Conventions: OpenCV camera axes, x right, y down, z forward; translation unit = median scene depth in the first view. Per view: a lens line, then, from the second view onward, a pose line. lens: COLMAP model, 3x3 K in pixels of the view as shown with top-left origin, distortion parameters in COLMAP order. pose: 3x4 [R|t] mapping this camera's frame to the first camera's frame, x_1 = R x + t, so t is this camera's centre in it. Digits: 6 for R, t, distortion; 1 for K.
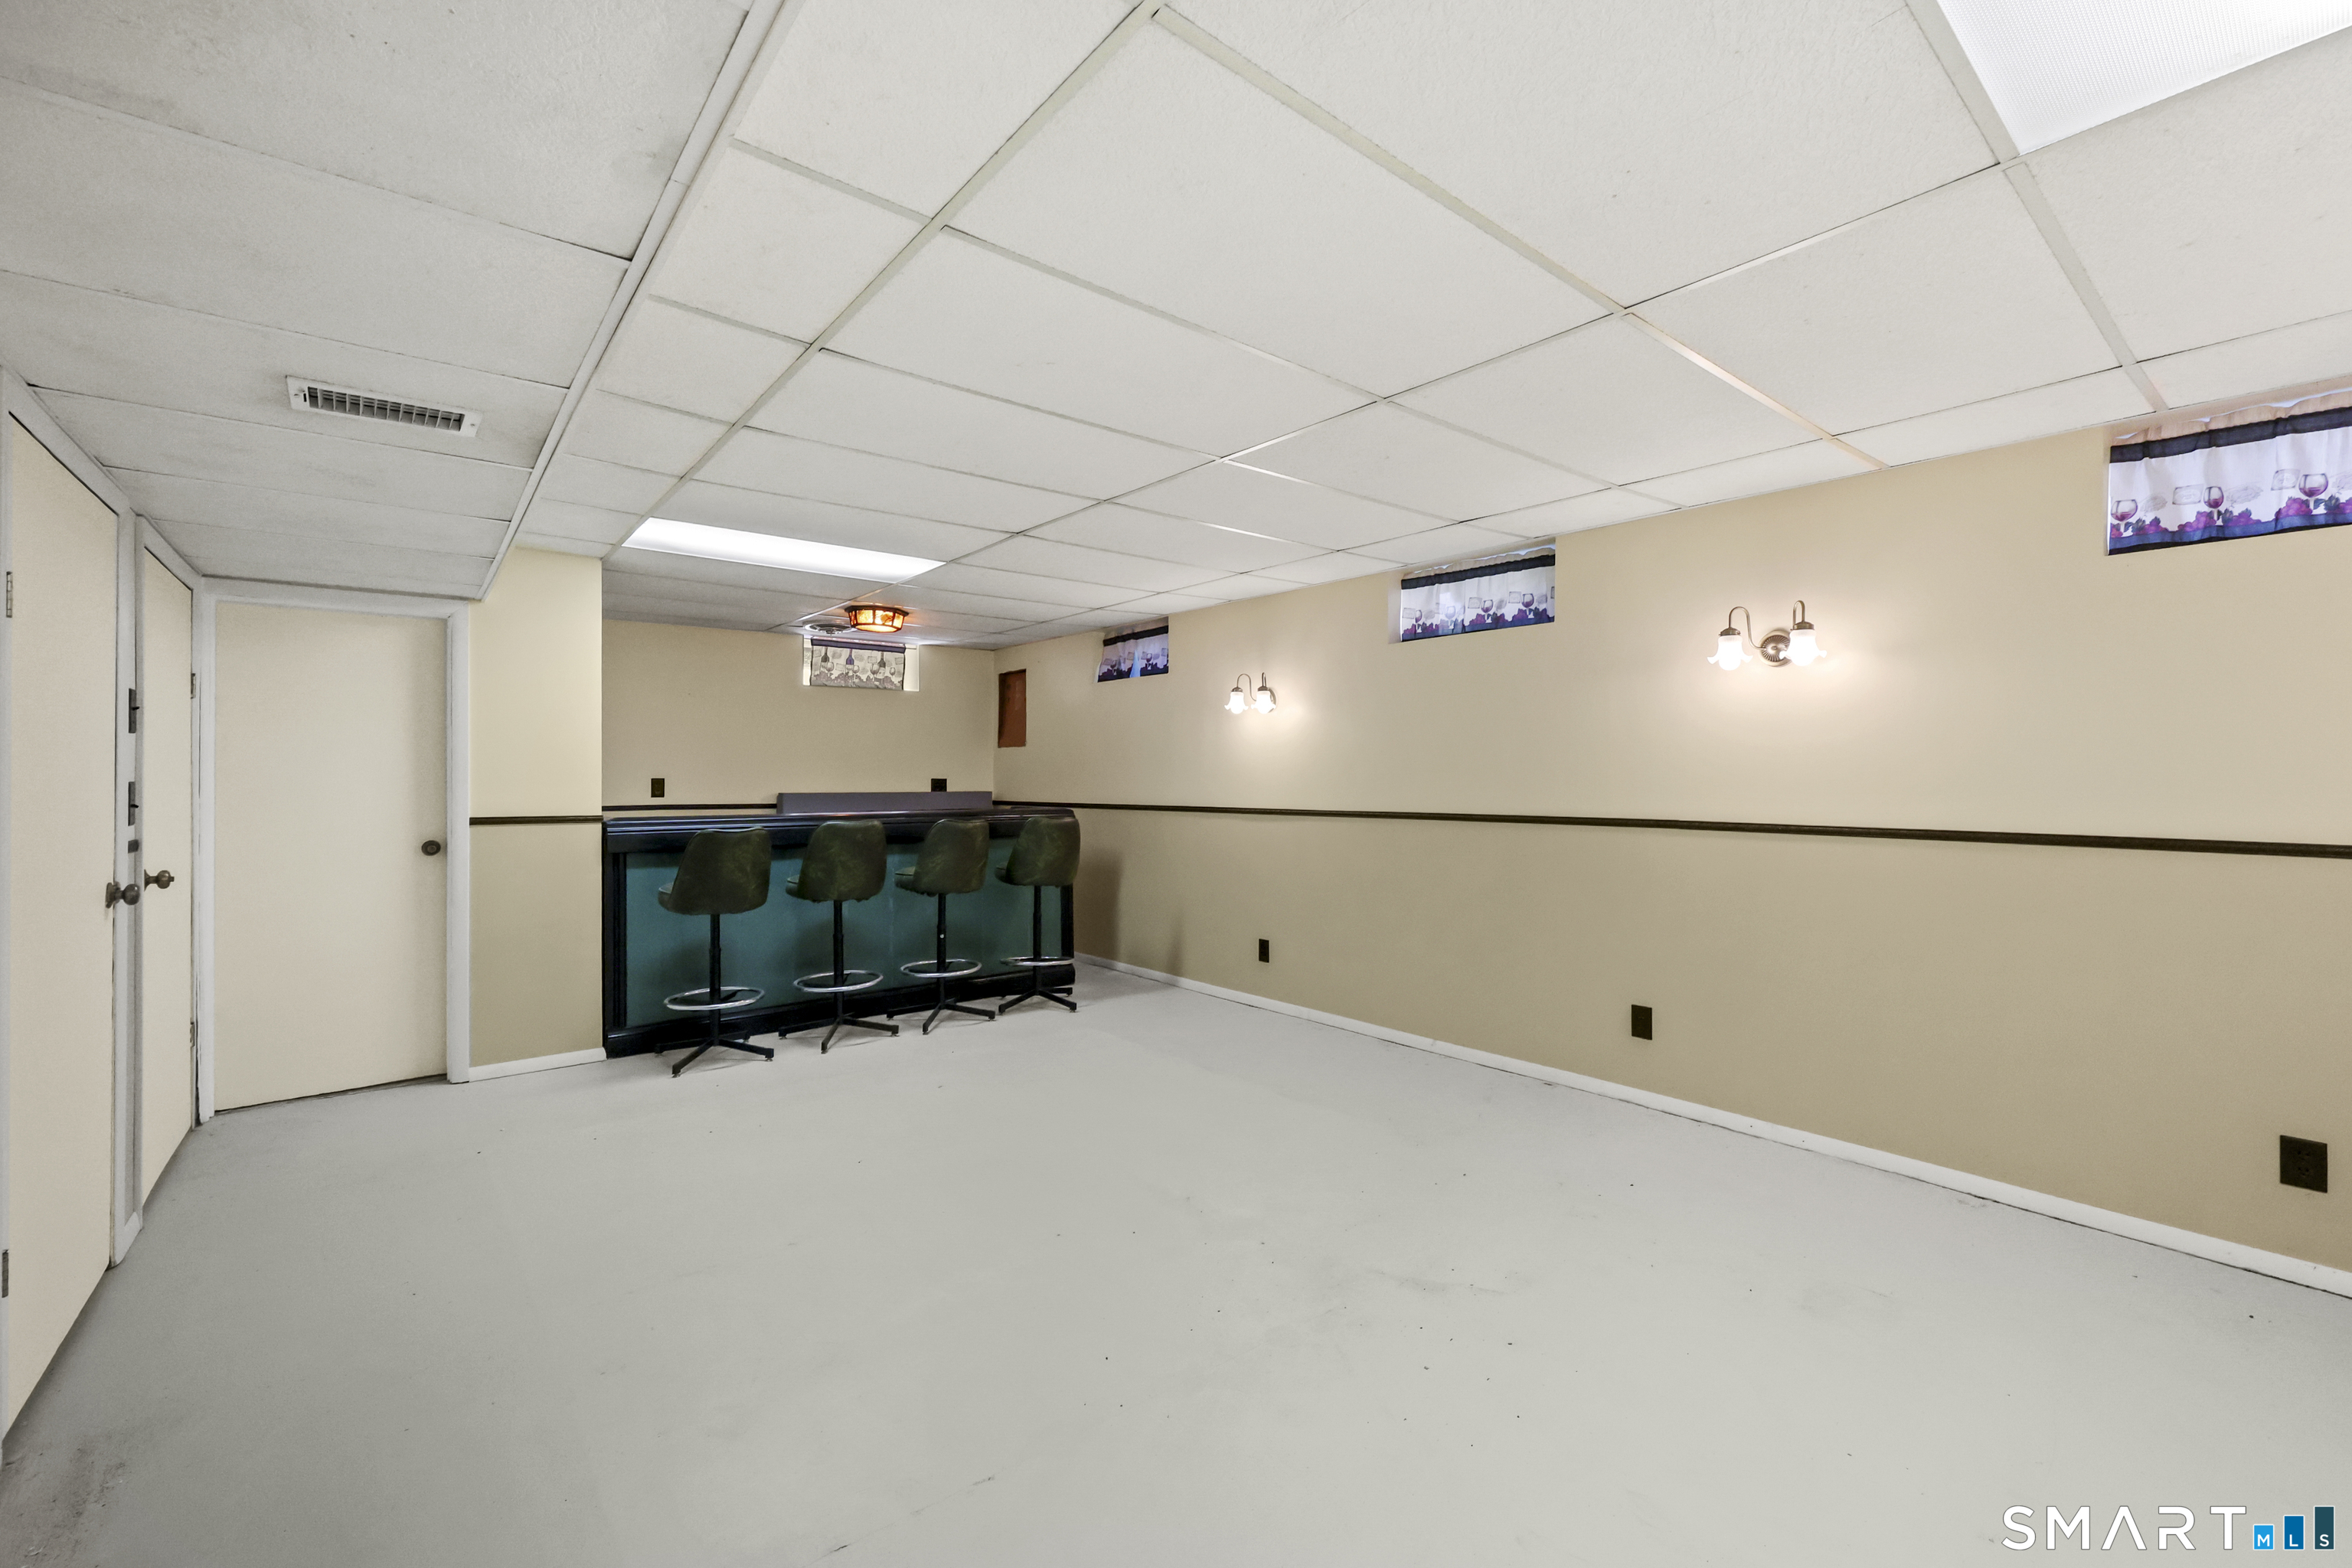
lens RADIAL K [[969.7, 0, 1177.2], [0, 969.7, 776.5], [0, 0, 1]] dist [0.000119, 0.000037]
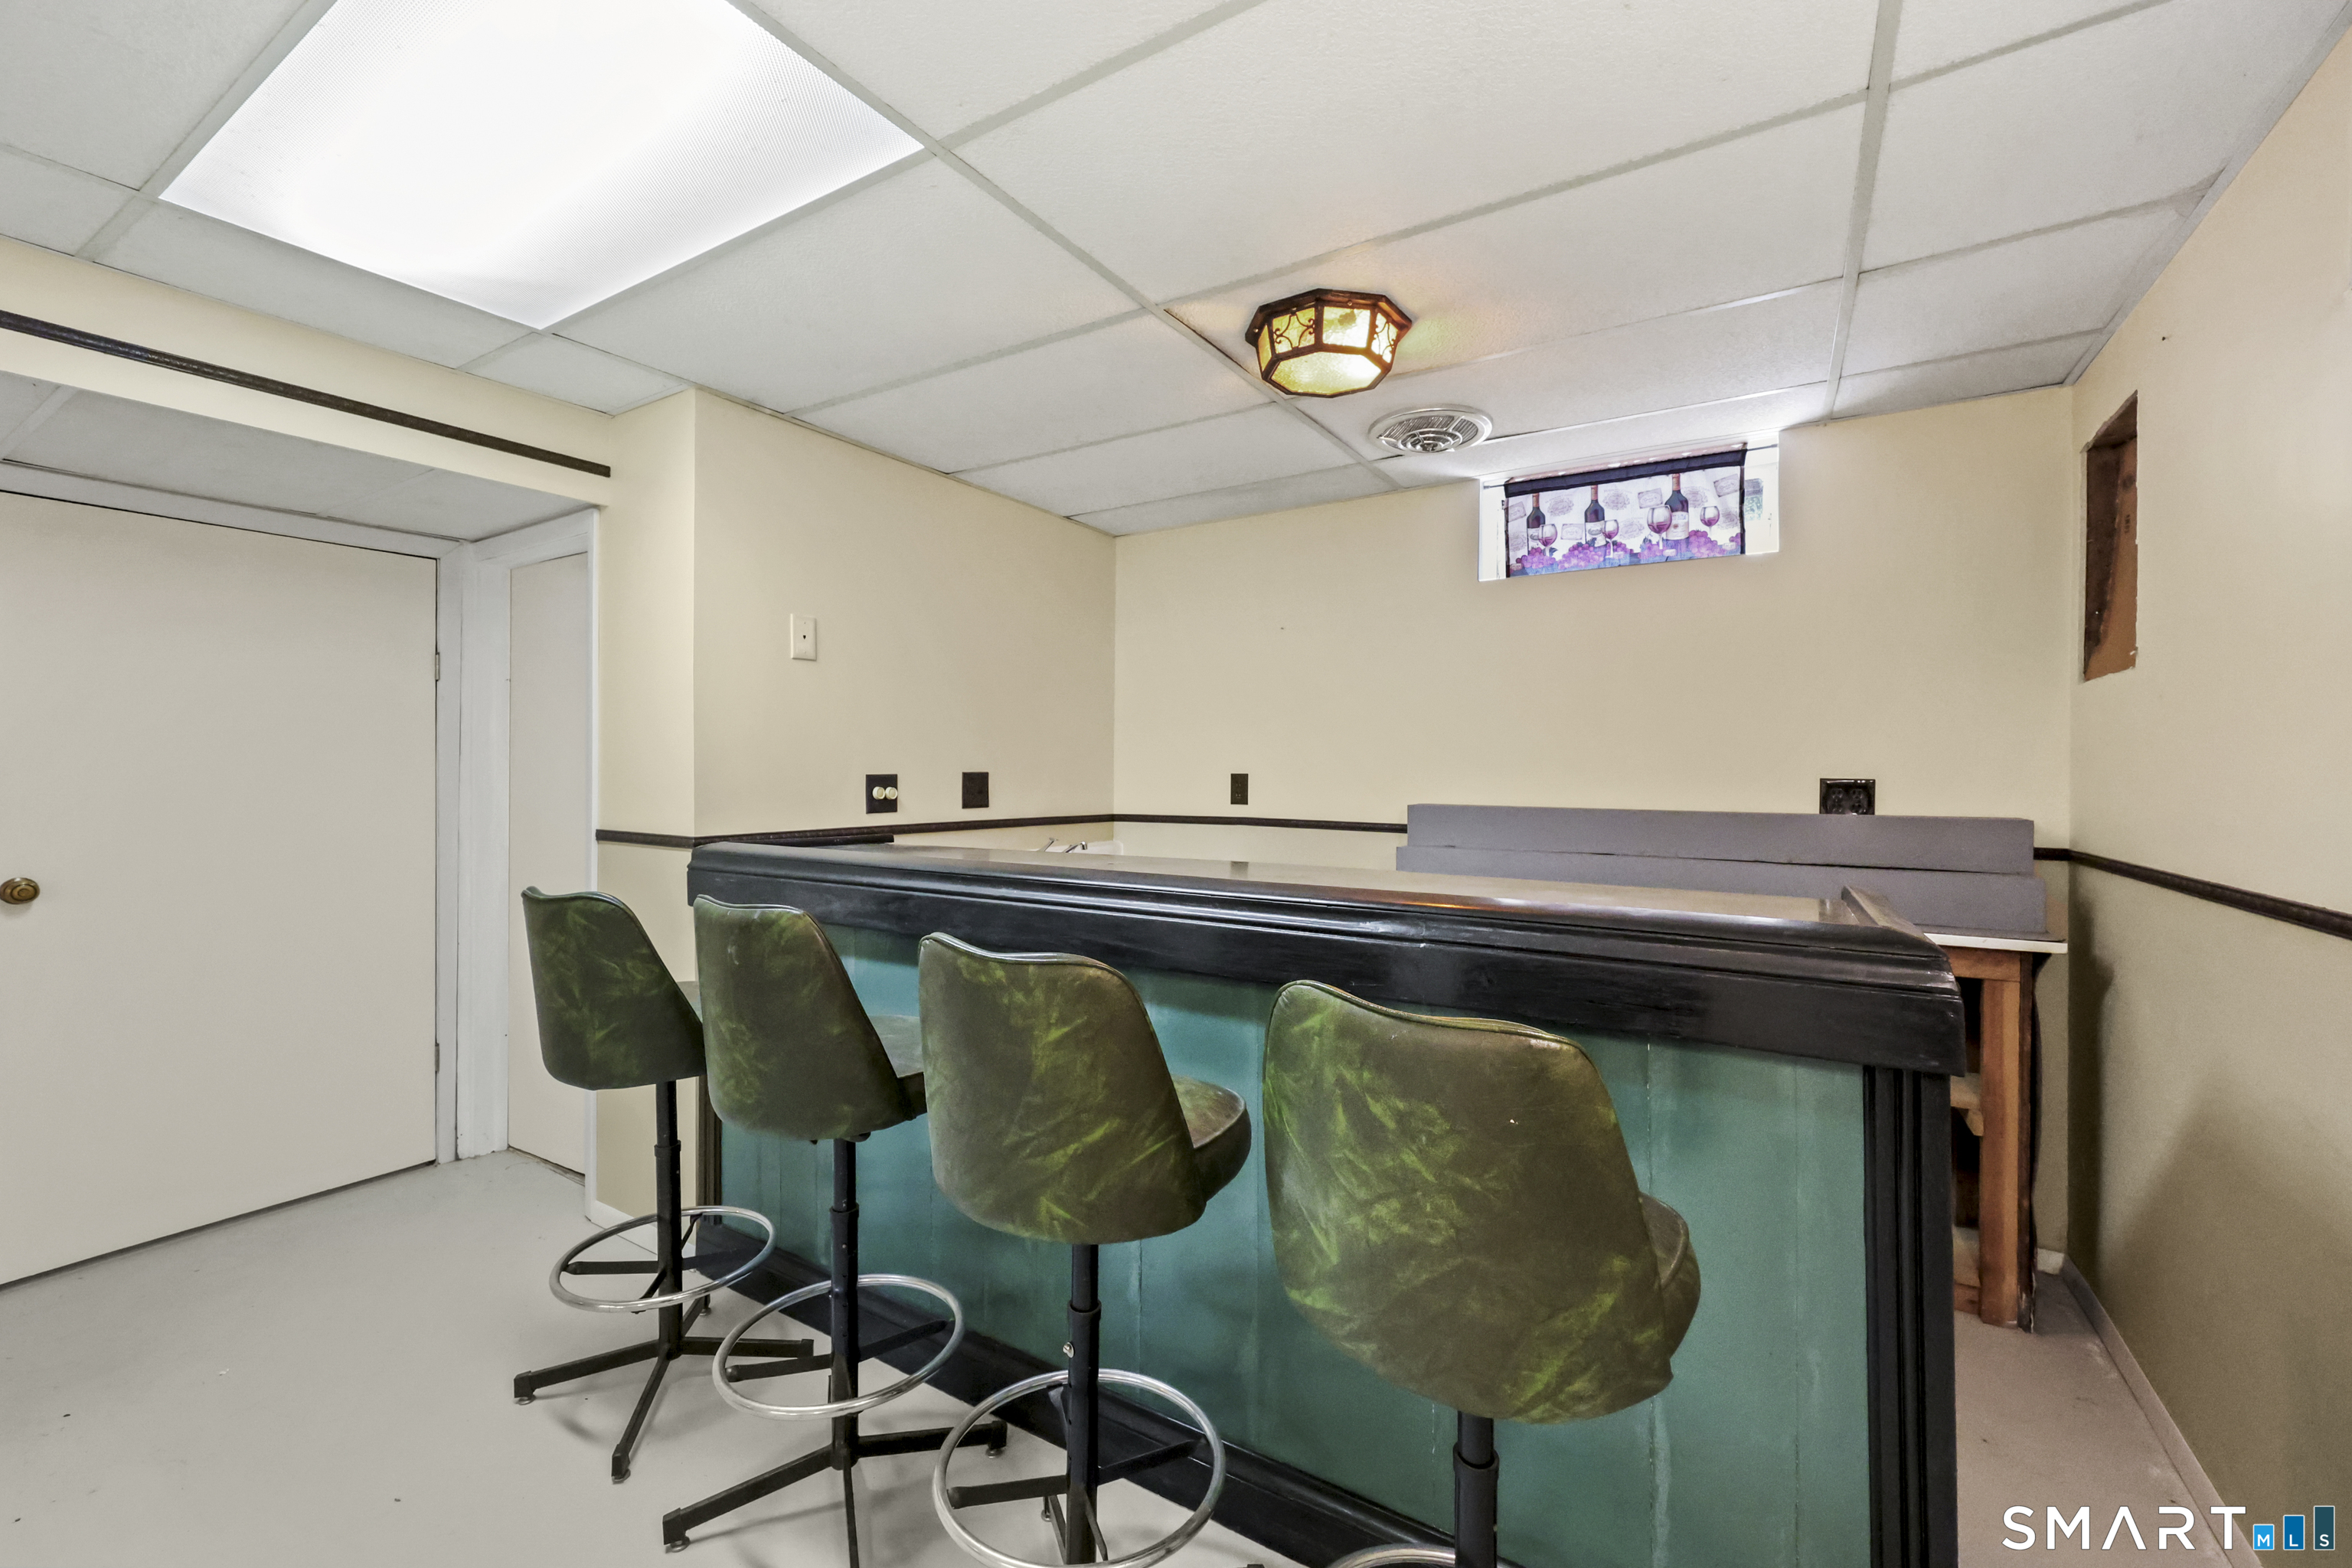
lens RADIAL K [[958.3, 0, 1185.2], [0, 958.3, 775.0], [0, 0, 1]] dist [0.000722, 0.000106]
pose [[0.328249, 0.006569, -0.944569, 0.021362], [-0.003585, 0.999977, 0.005708, -0.000508], [0.944585, 0.001513, 0.328265, 0.793804]]
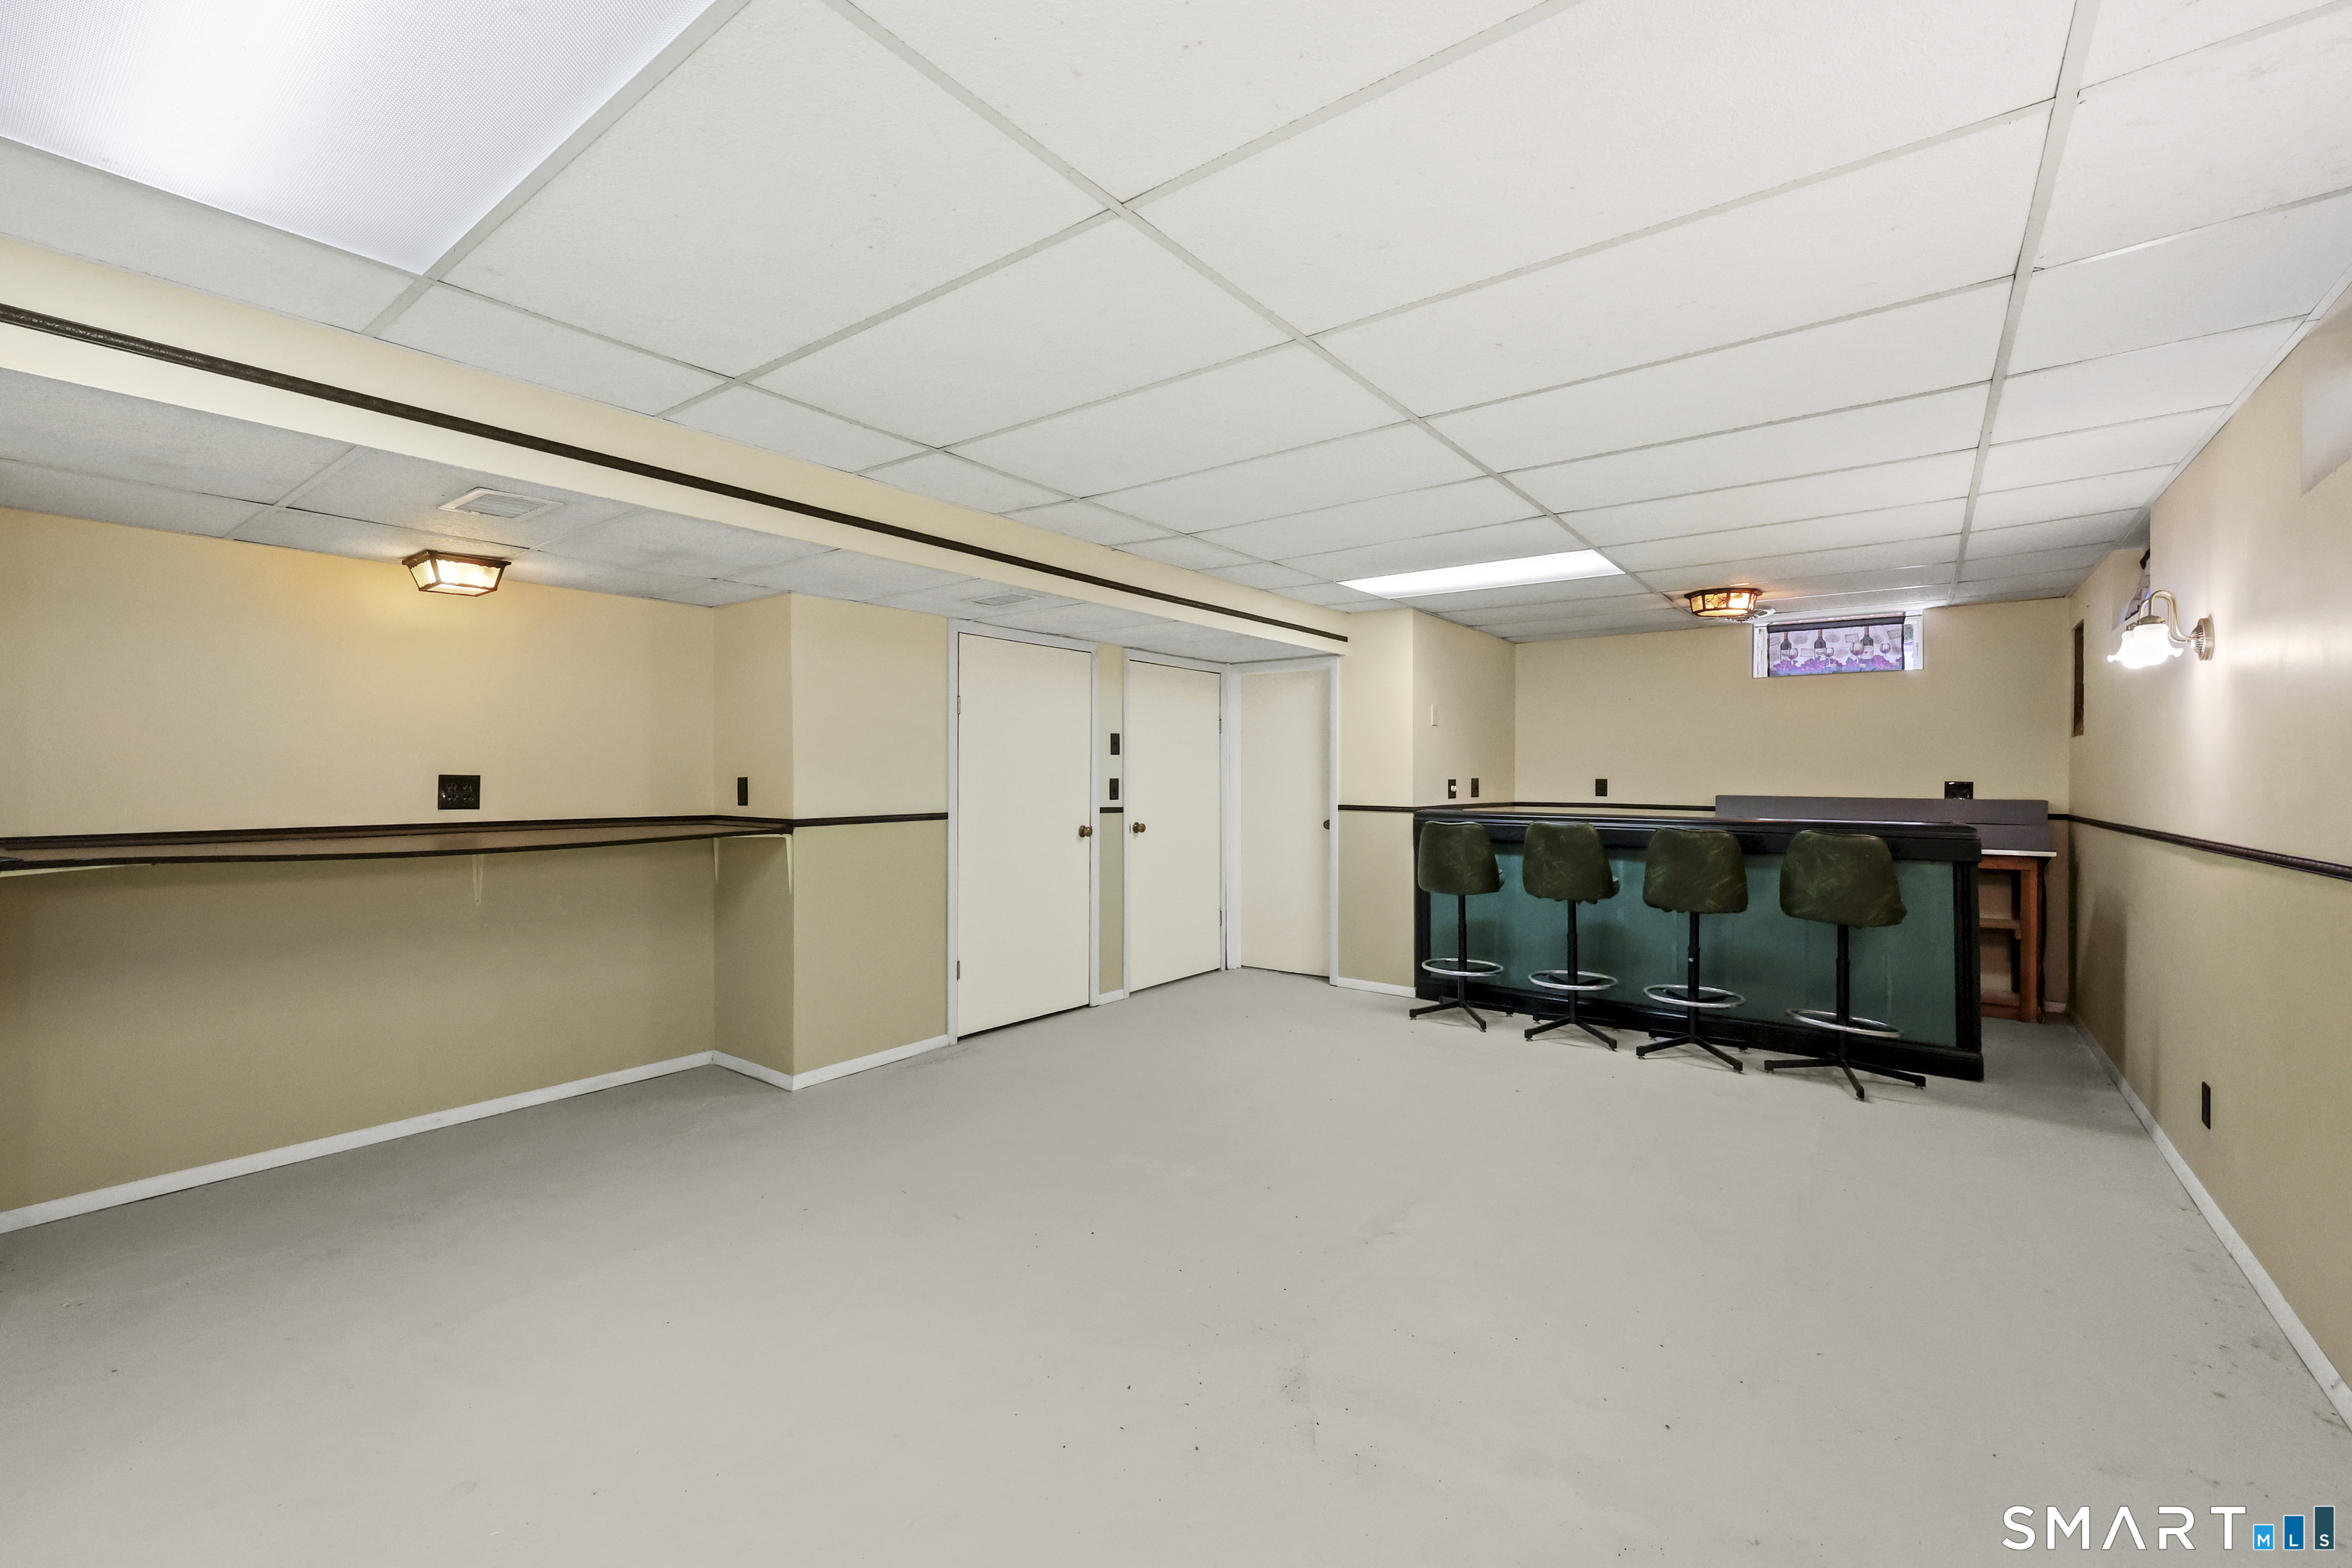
lens RADIAL K [[969.7, 0, 1177.2], [0, 969.7, 776.5], [0, 0, 1]] dist [0.000119, 0.000037]
pose [[0.239785, 0.003372, -0.970820, 0.422970], [-0.002847, 0.999992, 0.002770, -0.002618], [0.970822, 0.002100, 0.239792, 0.282237]]
